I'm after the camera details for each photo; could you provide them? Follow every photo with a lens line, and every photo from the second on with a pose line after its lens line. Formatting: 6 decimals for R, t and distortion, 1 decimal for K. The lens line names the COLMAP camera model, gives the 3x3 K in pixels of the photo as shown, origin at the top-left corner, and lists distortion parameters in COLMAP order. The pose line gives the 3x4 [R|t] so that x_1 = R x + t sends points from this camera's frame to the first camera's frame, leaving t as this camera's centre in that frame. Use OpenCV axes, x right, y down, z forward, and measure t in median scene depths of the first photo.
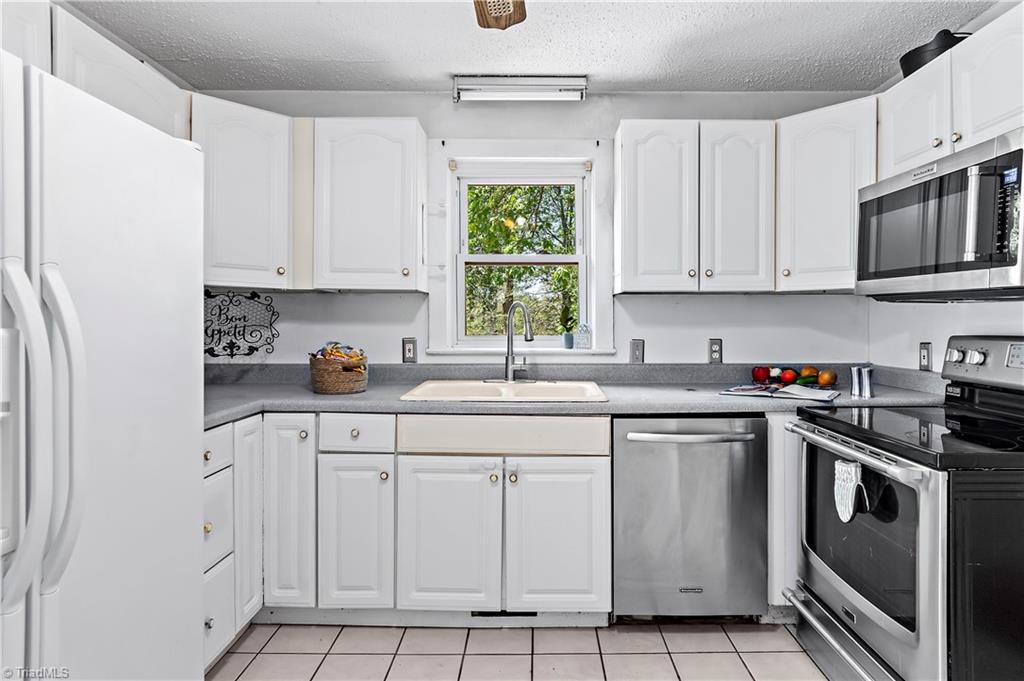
lens RADIAL K [[547.5, 0, 512.0], [0, 547.5, 340.5], [0, 0, 1]] dist [0.002060, 0.000702]
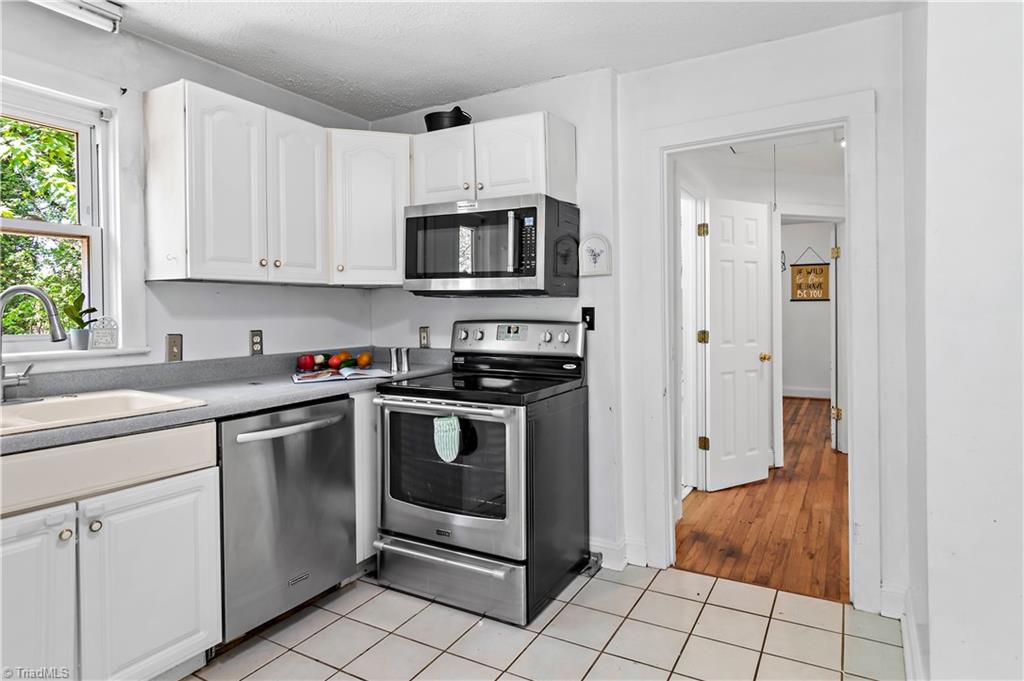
lens RADIAL K [[563.1, 0, 544.4], [0, 563.1, 326.9], [0, 0, 1]] dist [-0.019320, -0.000565]
pose [[0.473904, -0.029158, 0.880094, -0.331533], [0.038000, 0.999198, 0.012642, -0.002740], [-0.879756, 0.027452, 0.474632, 0.099510]]
